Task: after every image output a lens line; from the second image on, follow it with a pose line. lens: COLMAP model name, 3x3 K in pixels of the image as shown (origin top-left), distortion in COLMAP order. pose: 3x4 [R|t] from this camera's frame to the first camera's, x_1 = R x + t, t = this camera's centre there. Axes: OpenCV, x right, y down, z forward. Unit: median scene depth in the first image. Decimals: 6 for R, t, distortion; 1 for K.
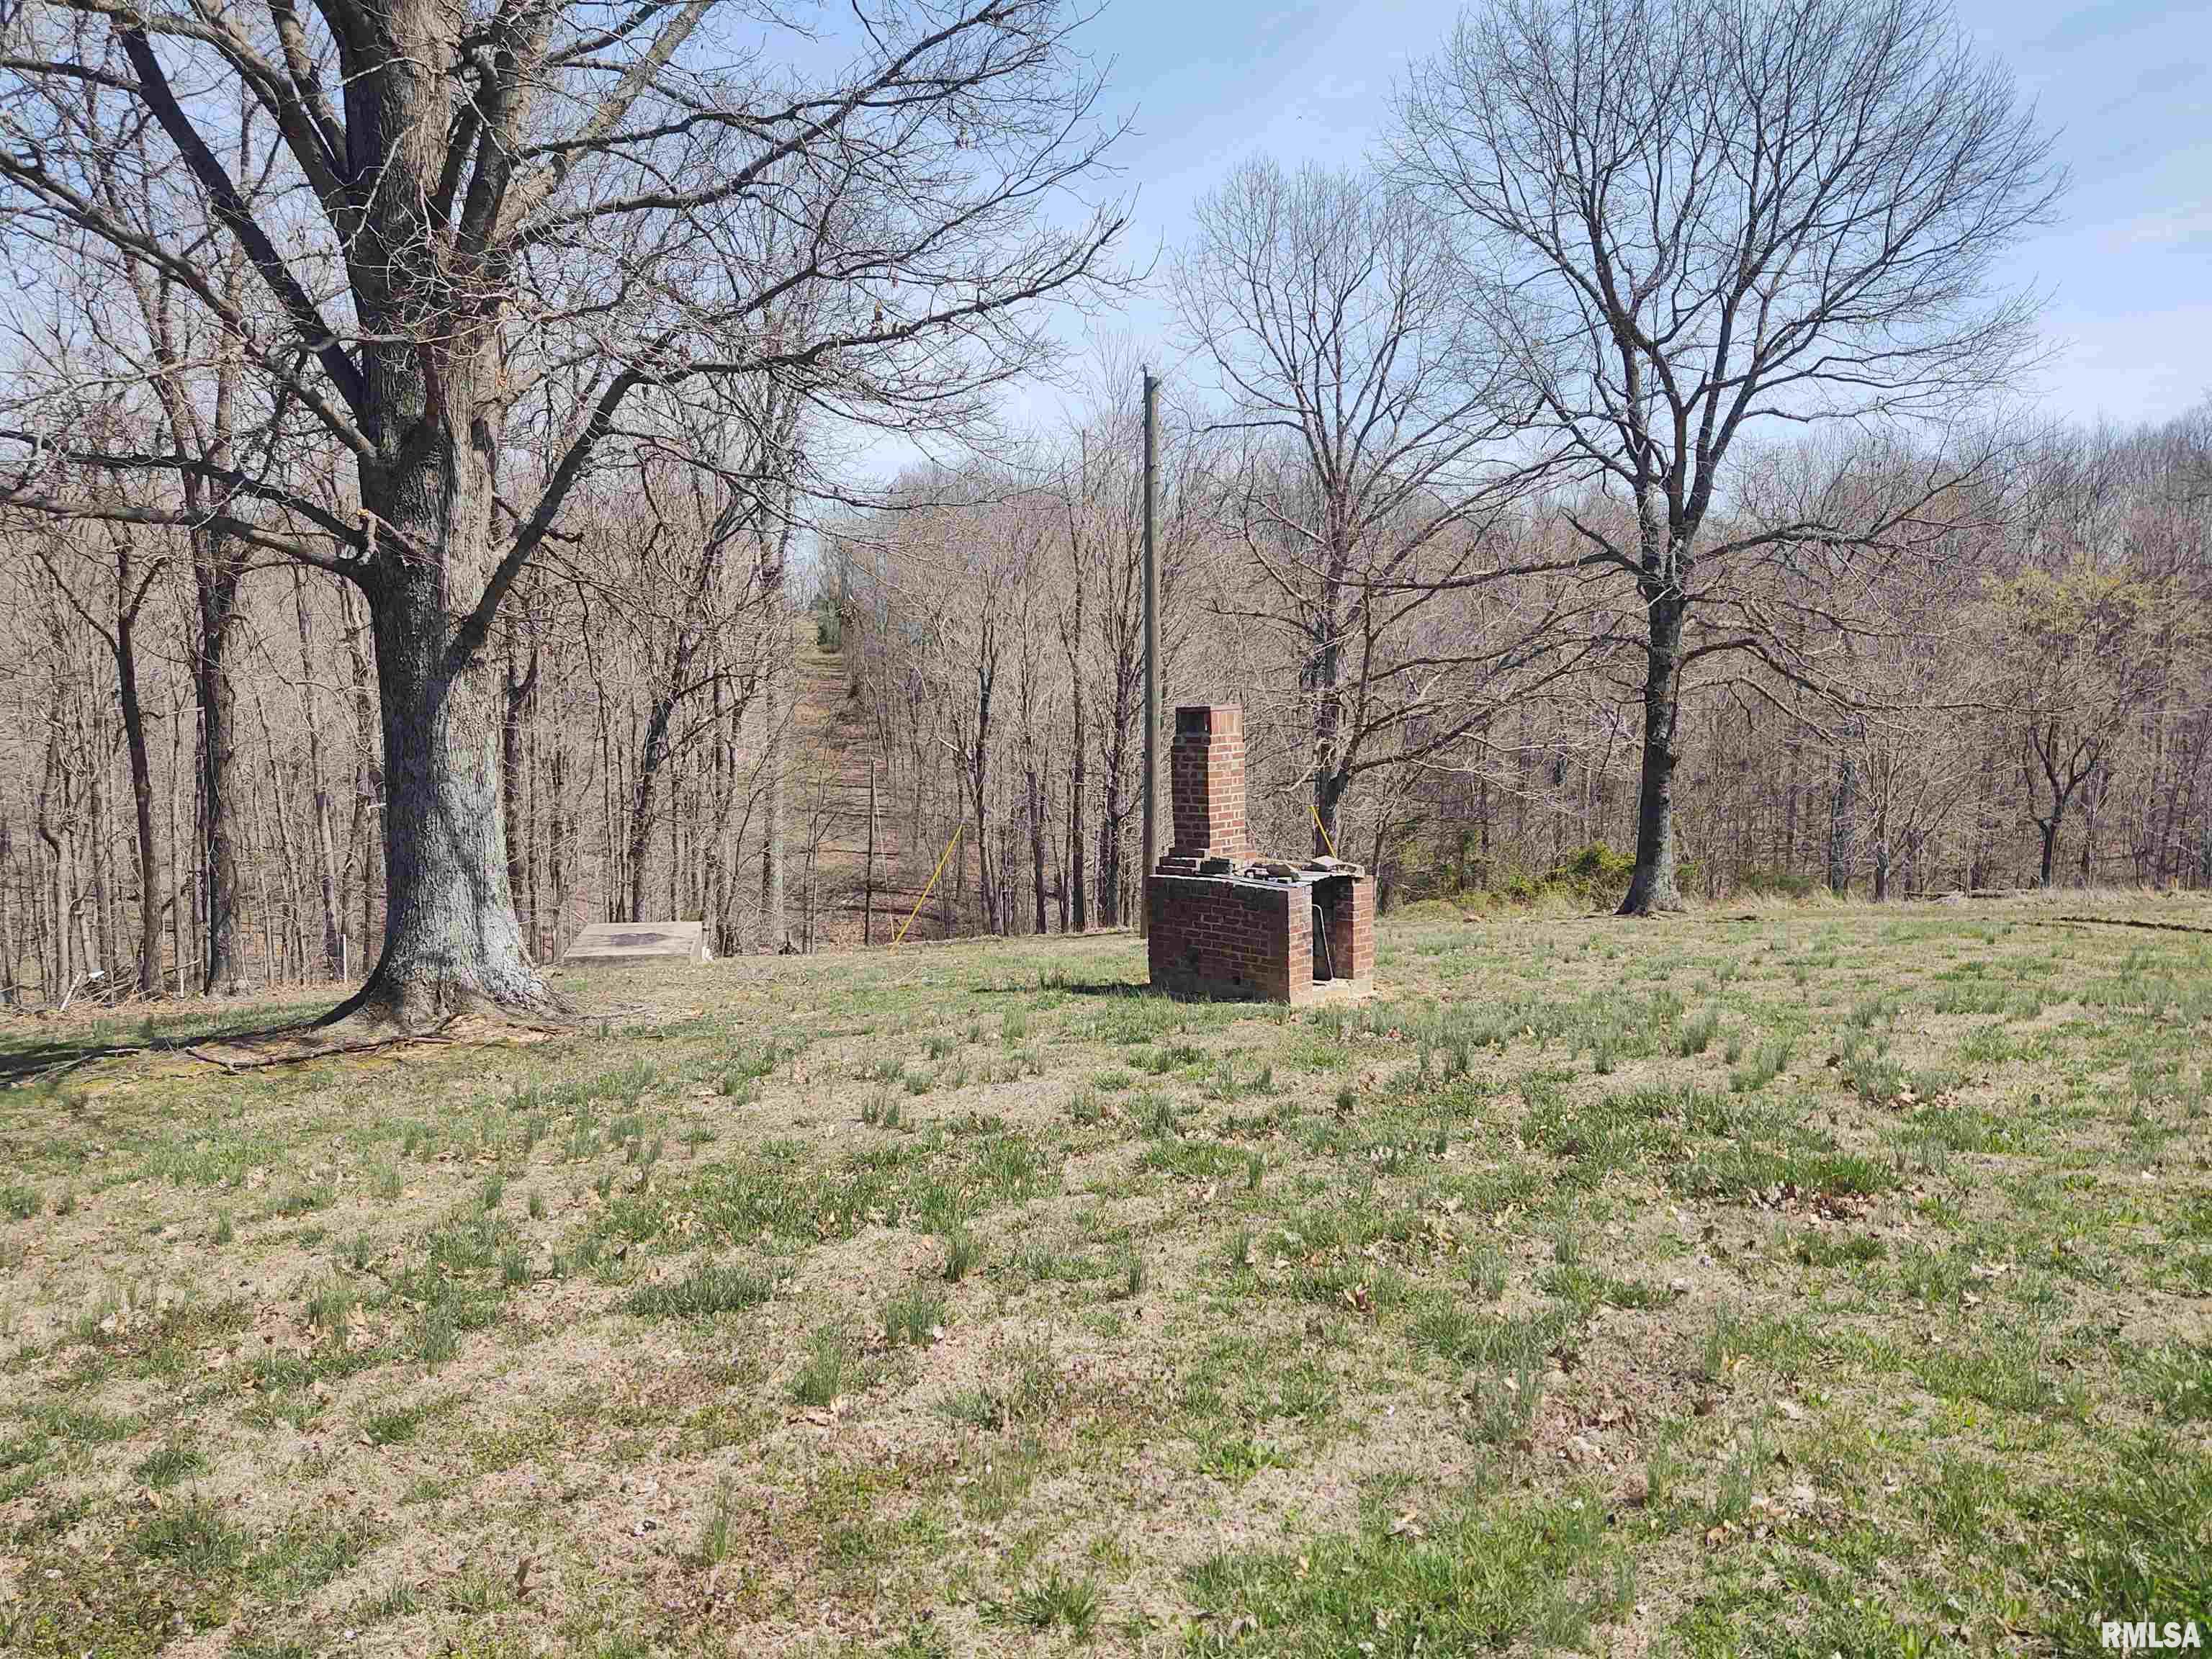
lens RADIAL K [[1724.4, 0, 1105.0], [0, 1724.4, 826.1], [0, 0, 1]] dist [0.005990, 0.000116]
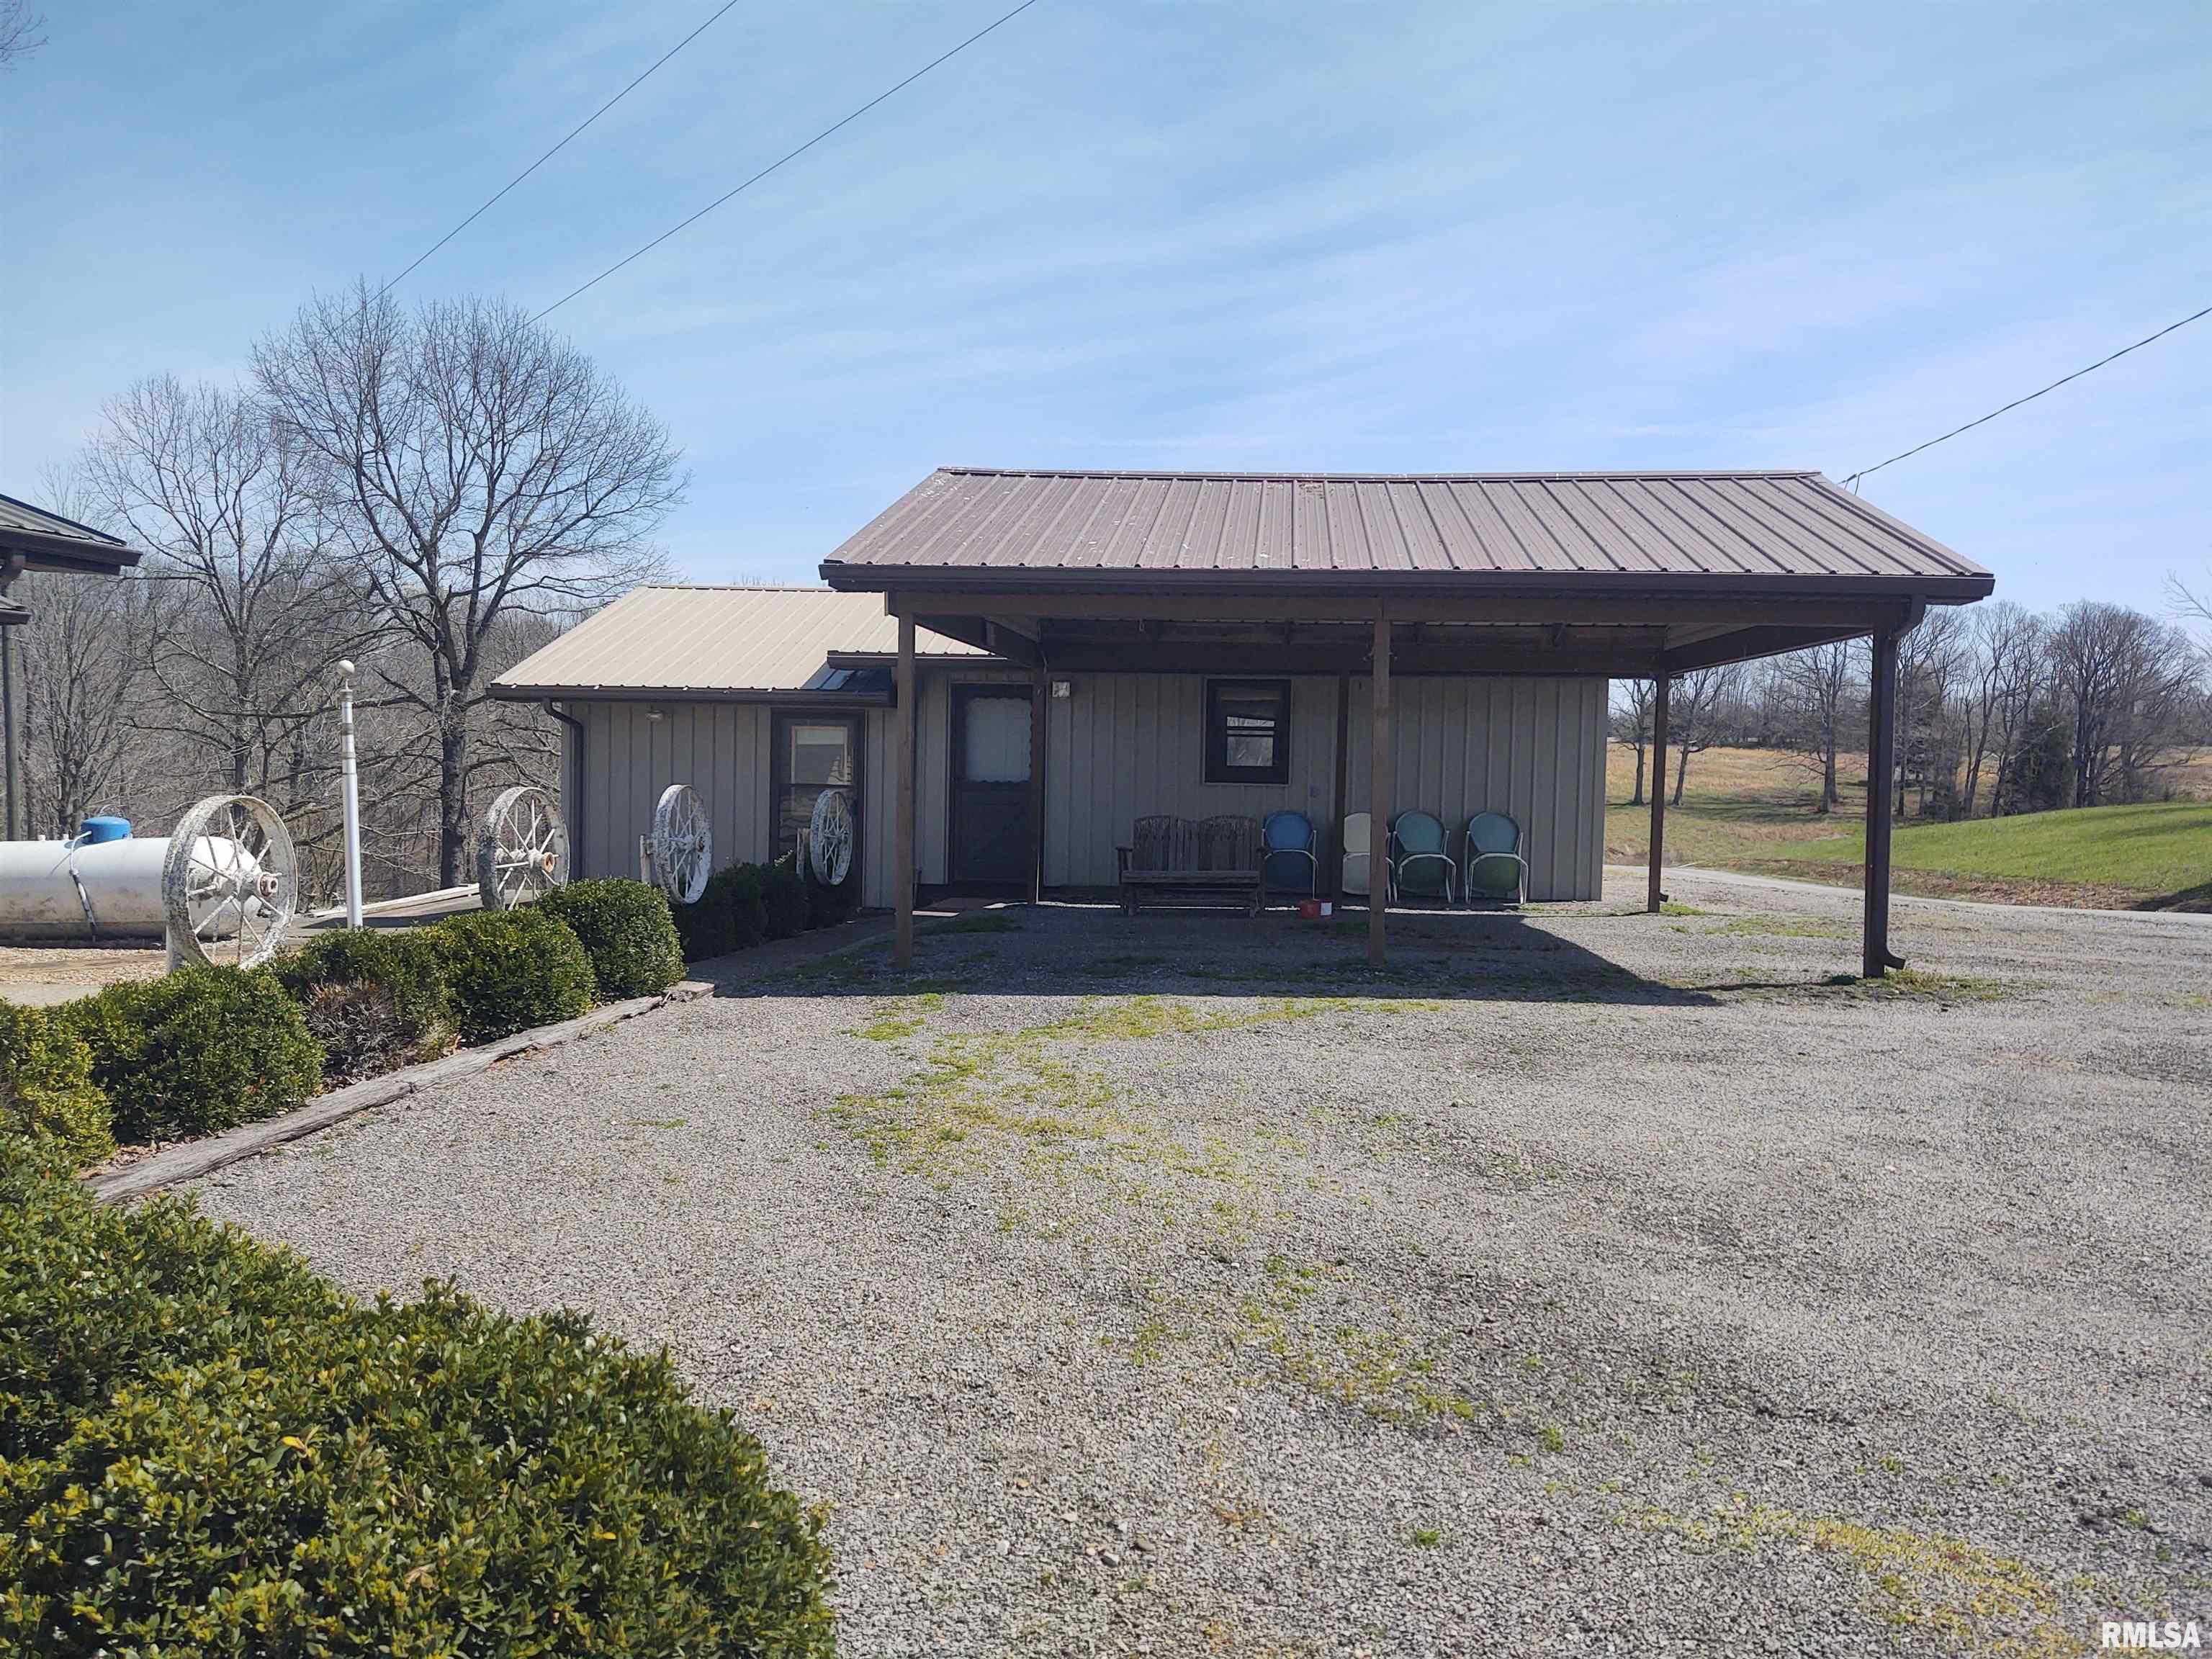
lens RADIAL K [[1724.4, 0, 1107.3], [0, 1724.4, 846.5], [0, 0, 1]] dist [0.005990, 0.000116]
pose [[0.879580, -0.015453, 0.475500, 0.114774], [0.037585, 0.998605, -0.037073, 0.044172], [-0.474264, 0.050481, 0.878934, -0.551959]]
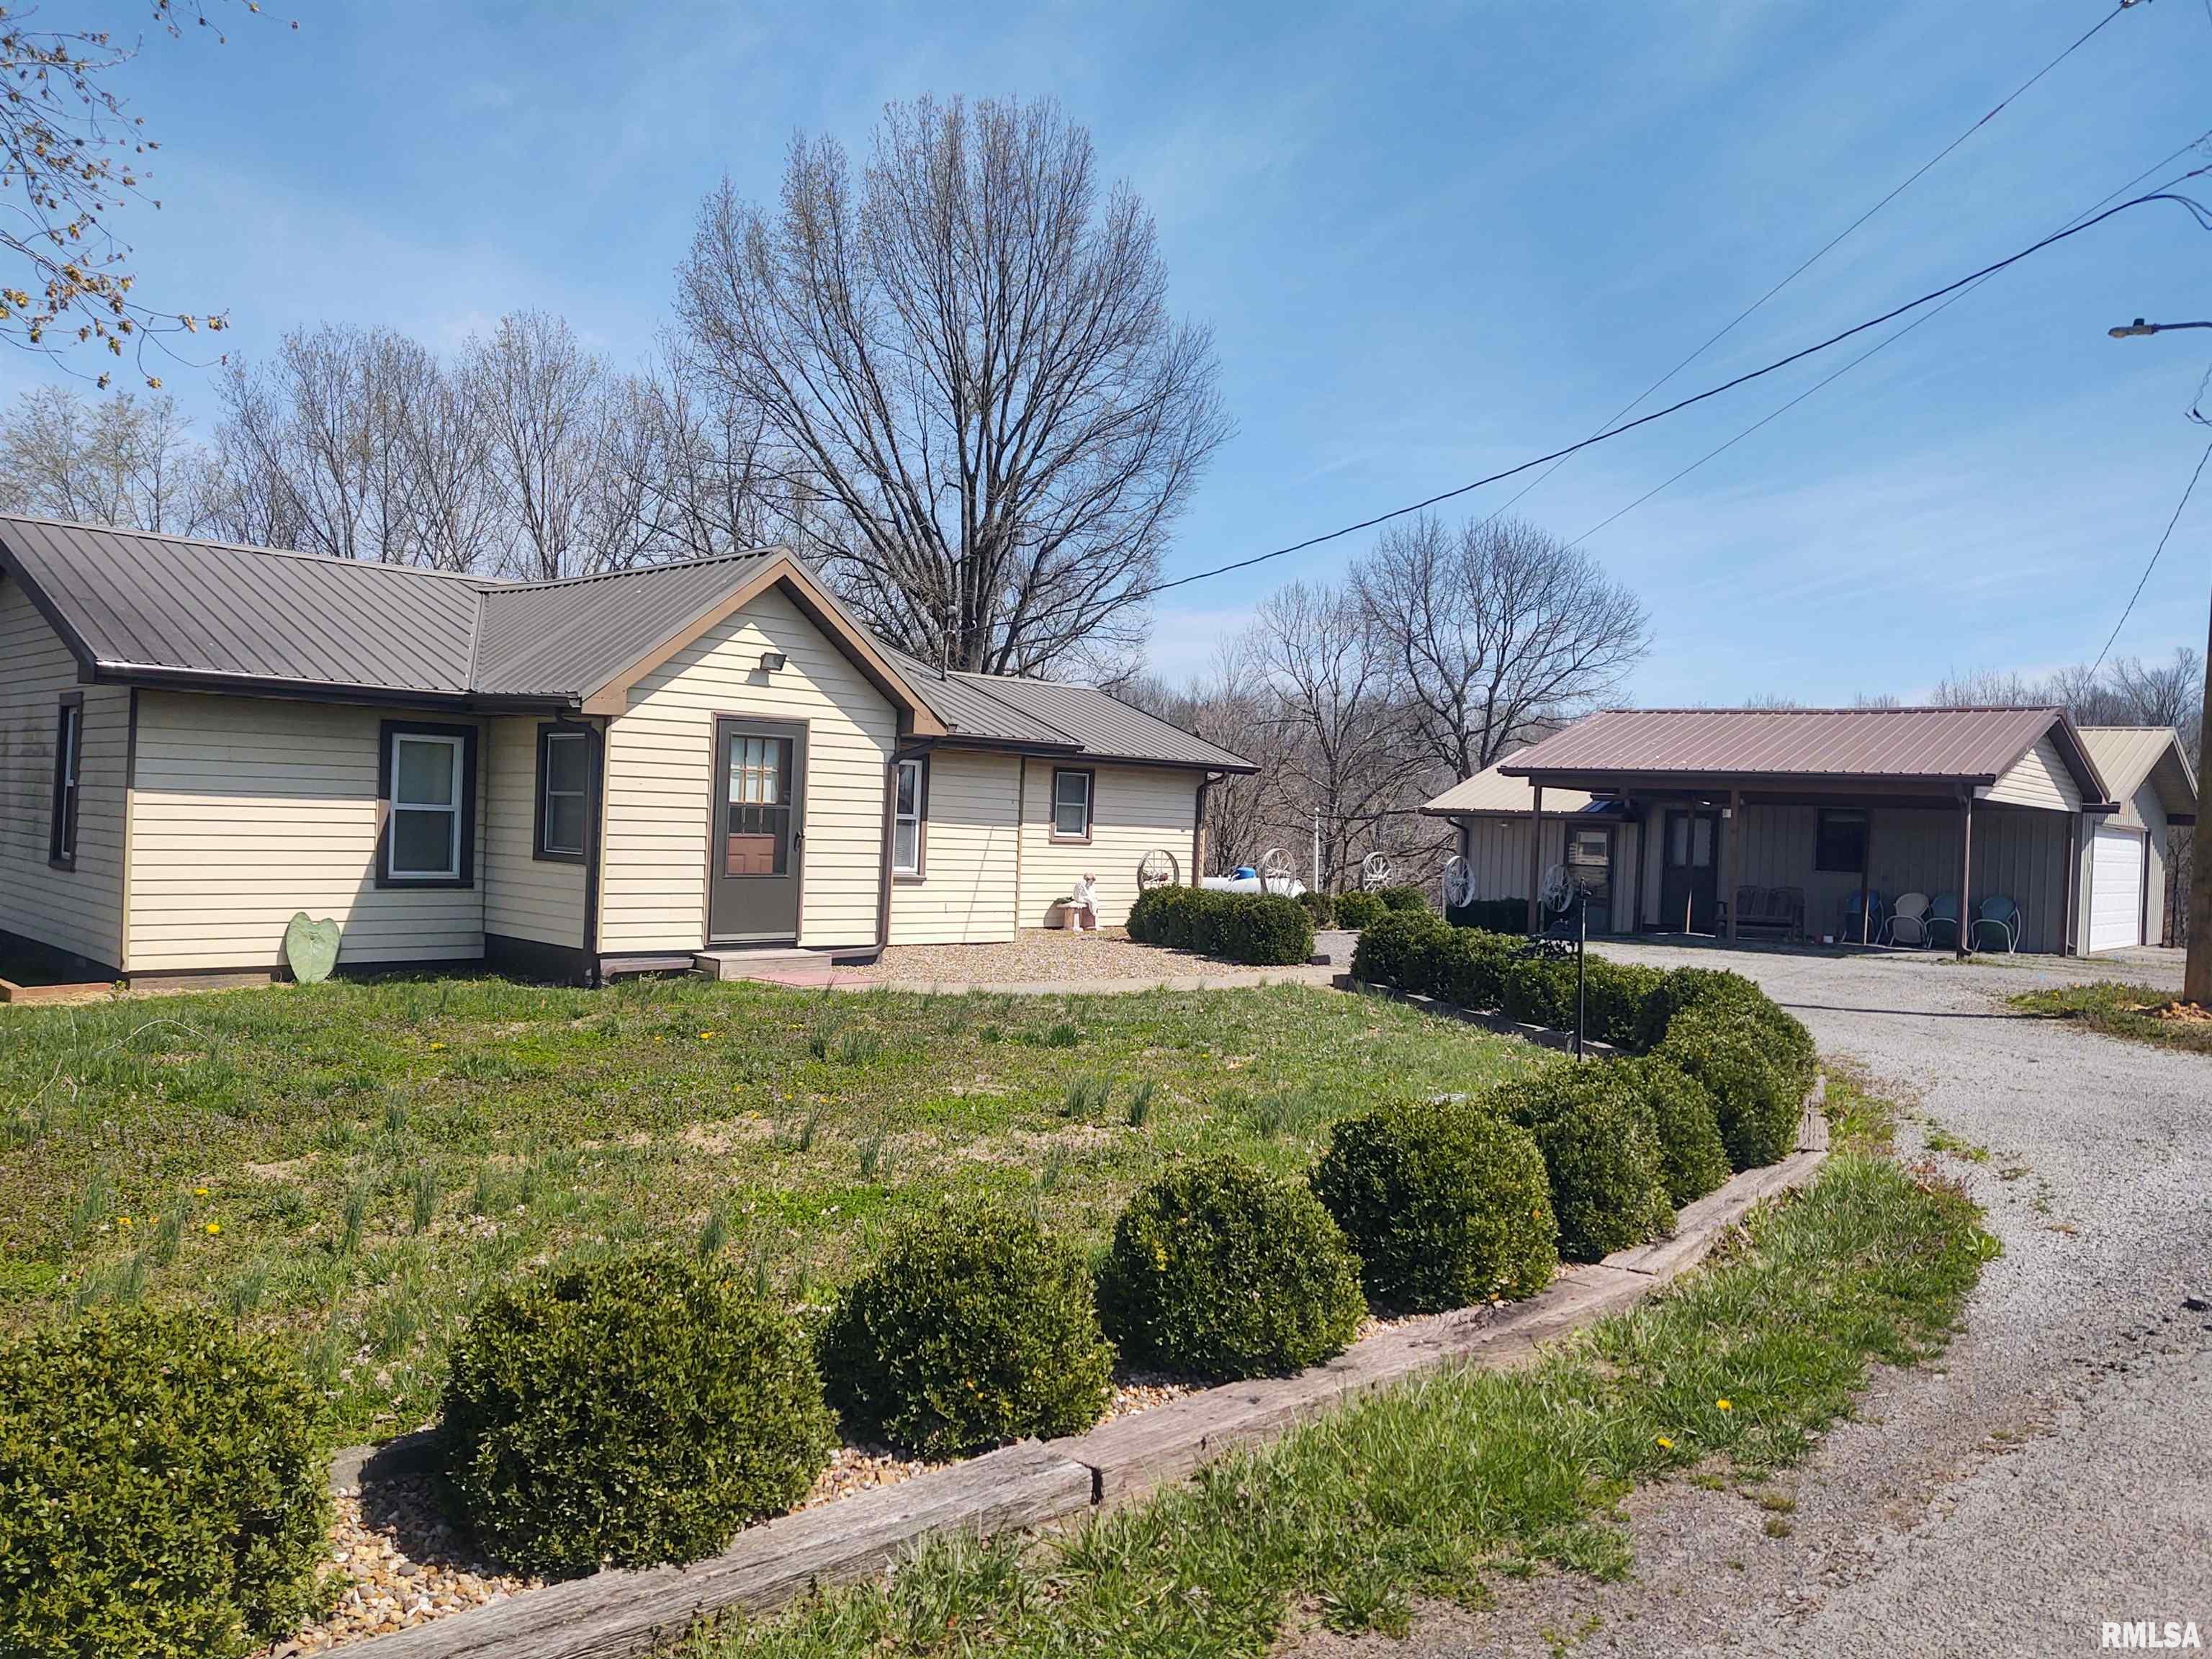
lens RADIAL K [[1724.4, 0, 1105.2], [0, 1724.4, 833.8], [0, 0, 1]] dist [0.005990, 0.000116]
pose [[0.993343, 0.035730, -0.109513, 0.126529], [-0.046810, 0.993852, -0.100335, 0.092767], [0.105255, 0.104793, 0.988908, -1.009459]]
